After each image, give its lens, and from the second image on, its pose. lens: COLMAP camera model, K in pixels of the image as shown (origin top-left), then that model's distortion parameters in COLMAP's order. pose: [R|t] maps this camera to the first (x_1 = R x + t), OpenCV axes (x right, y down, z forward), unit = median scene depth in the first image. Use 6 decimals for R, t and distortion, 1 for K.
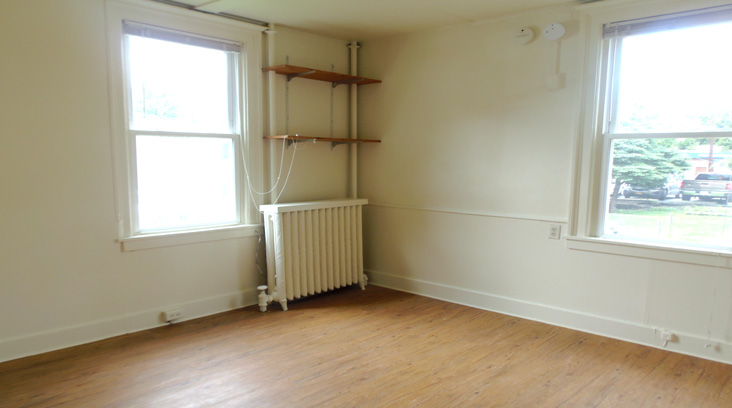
lens RADIAL K [[544.1, 0, 365.2], [0, 544.1, 215.8], [0, 0, 1]] dist [-0.002761, -0.003002]
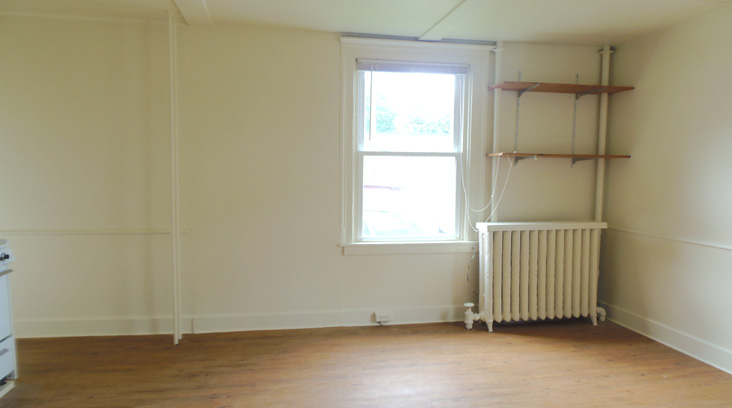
lens RADIAL K [[538.5, 0, 366.0], [0, 538.5, 204.0], [0, 0, 1]] dist [-0.000850, -0.002231]
pose [[0.805455, 0.034150, -0.591672, 0.229001], [-0.064579, 0.997451, -0.030342, -0.009890], [0.589128, 0.062648, 0.805607, 0.077147]]
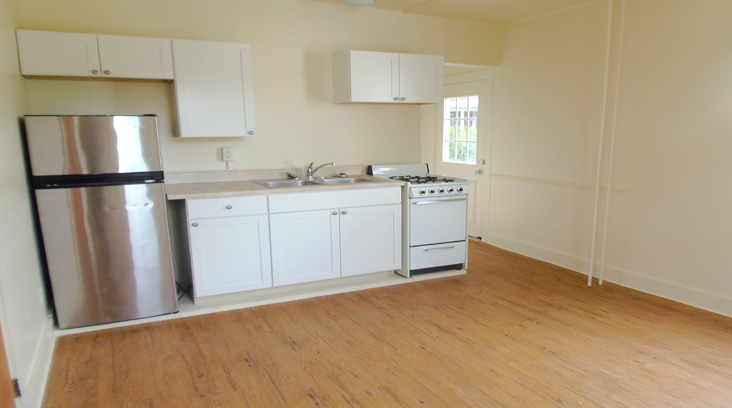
lens RADIAL K [[538.5, 0, 366.0], [0, 538.5, 204.0], [0, 0, 1]] dist [-0.000850, -0.002231]
pose [[-0.352104, 0.116608, -0.928669, 0.503621], [-0.097251, 0.982280, 0.160212, -0.053442], [0.930895, 0.146725, -0.334524, 0.534313]]
